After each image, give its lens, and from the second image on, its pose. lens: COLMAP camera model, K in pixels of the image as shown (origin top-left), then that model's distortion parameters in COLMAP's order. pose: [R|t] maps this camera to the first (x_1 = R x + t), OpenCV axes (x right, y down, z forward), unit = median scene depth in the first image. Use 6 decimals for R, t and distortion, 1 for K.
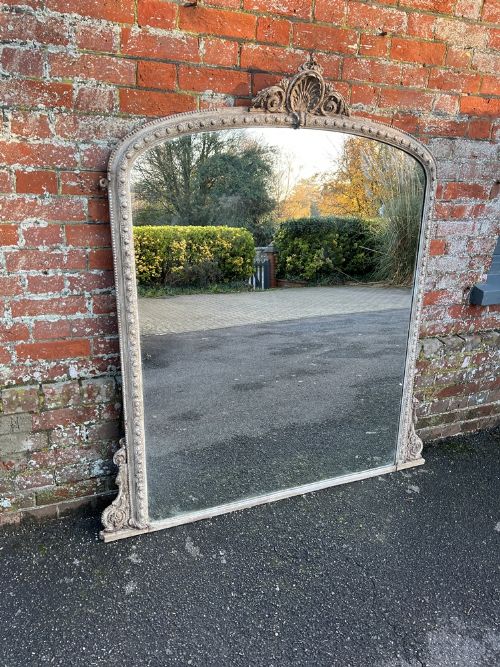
lens RADIAL K [[503.9, 0, 249.5], [0, 503.9, 335.9], [0, 0, 1]] dist [0.038608, -0.044401]
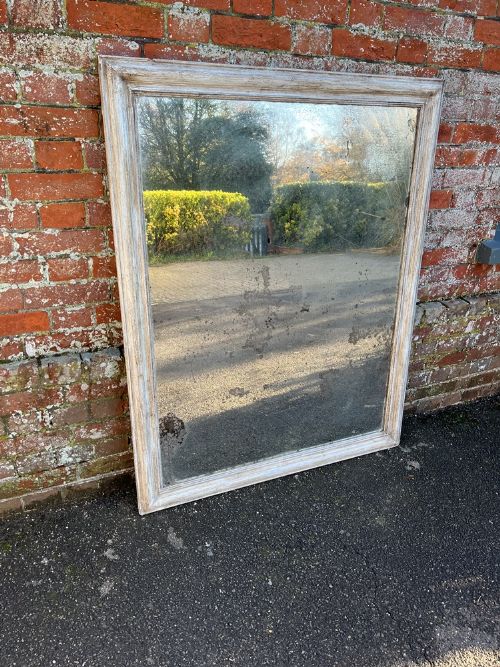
lens RADIAL K [[504.9, 0, 249.5], [0, 504.9, 338.2], [0, 0, 1]] dist [0.037826, -0.045469]
pose [[0.999369, -0.018438, 0.030351, -0.001142], [0.015952, 0.996649, 0.080222, -0.011271], [-0.031729, -0.079687, 0.996315, 0.126197]]
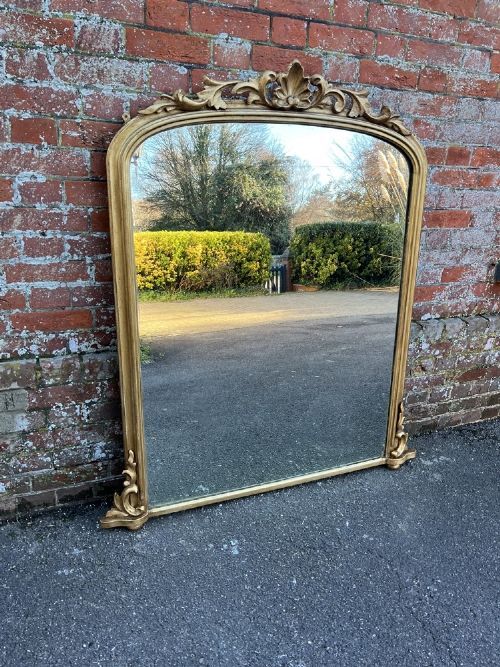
lens RADIAL K [[502.8, 0, 249.9], [0, 502.8, 335.0], [0, 0, 1]] dist [0.041904, -0.049508]
pose [[0.999985, 0.004271, 0.003495, -0.030151], [-0.004280, 0.999987, 0.002653, 0.047369], [-0.003484, -0.002668, 0.999990, 0.079360]]
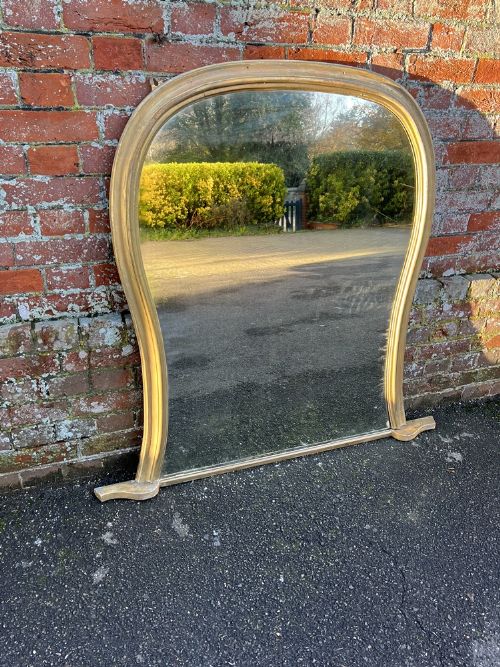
lens RADIAL K [[504.4, 0, 251.5], [0, 504.4, 338.4], [0, 0, 1]] dist [0.039182, -0.046902]
pose [[0.998227, -0.003392, -0.059422, 0.054836], [0.008450, 0.996338, 0.085079, 0.047373], [0.058916, -0.085431, 0.994601, 0.222267]]
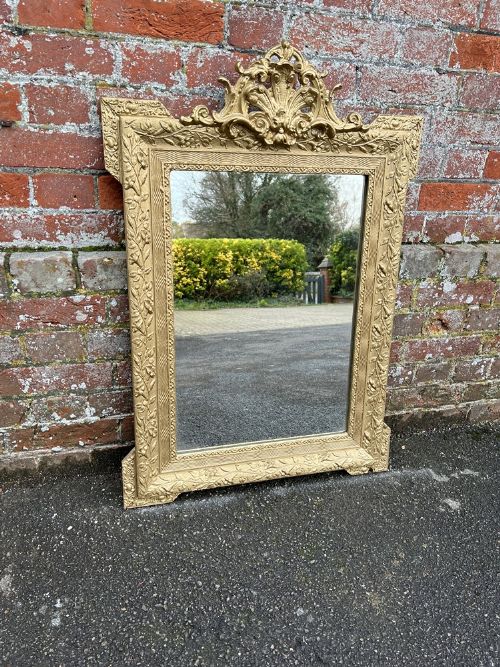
lens RADIAL K [[509.8, 0, 244.6], [0, 509.8, 329.6], [0, 0, 1]] dist [0.032377, -0.040606]
pose [[0.993507, 0.054392, -0.099927, 0.178953], [-0.049534, 0.997496, 0.050477, 0.114077], [0.102423, -0.045199, 0.993714, 0.523473]]
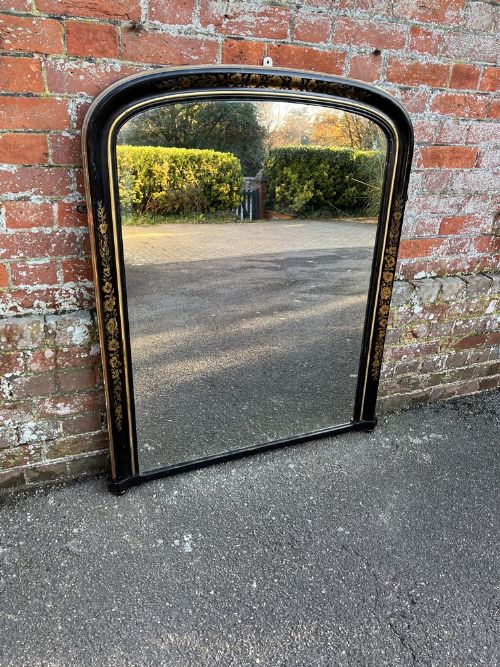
lens RADIAL K [[503.9, 0, 249.5], [0, 503.9, 335.9], [0, 0, 1]] dist [0.038608, -0.044401]
pose [[0.999936, 0.008112, 0.007932, 0.036720], [-0.008754, 0.996389, 0.084447, 0.044735], [-0.007218, -0.084511, 0.996396, 0.239420]]
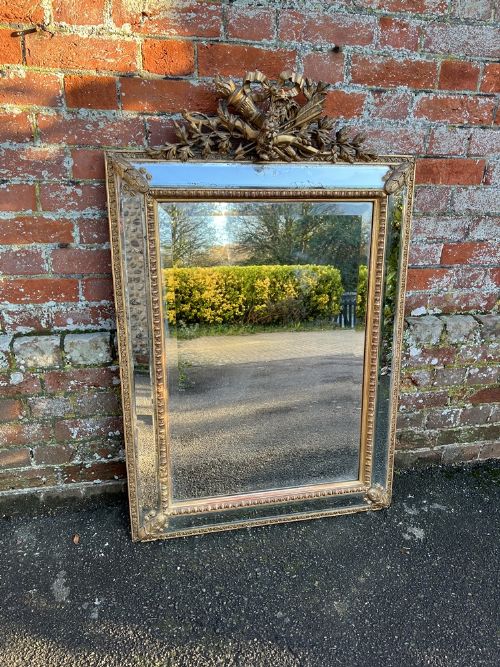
lens RADIAL K [[504.9, 0, 249.5], [0, 504.9, 338.2], [0, 0, 1]] dist [0.037826, -0.045469]
pose [[0.984131, 0.050808, -0.170014, 0.258584], [-0.047211, 0.998569, 0.025133, 0.043238], [0.171047, -0.016708, 0.985121, 0.369150]]
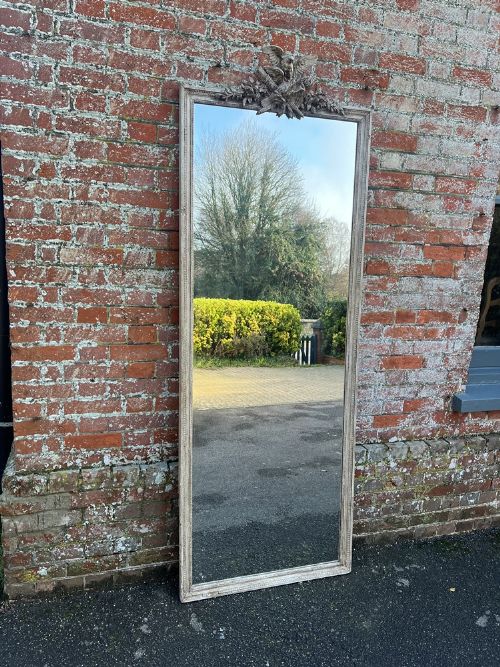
lens RADIAL K [[500.0, 0, 250.5], [0, 500.0, 332.4], [0, 0, 1]] dist [0.041962, -0.046630]
pose [[0.996685, 0.011592, -0.080532, 0.096268], [-0.027178, 0.980378, -0.195243, -0.003822], [0.076688, 0.196784, 0.977443, -0.234667]]
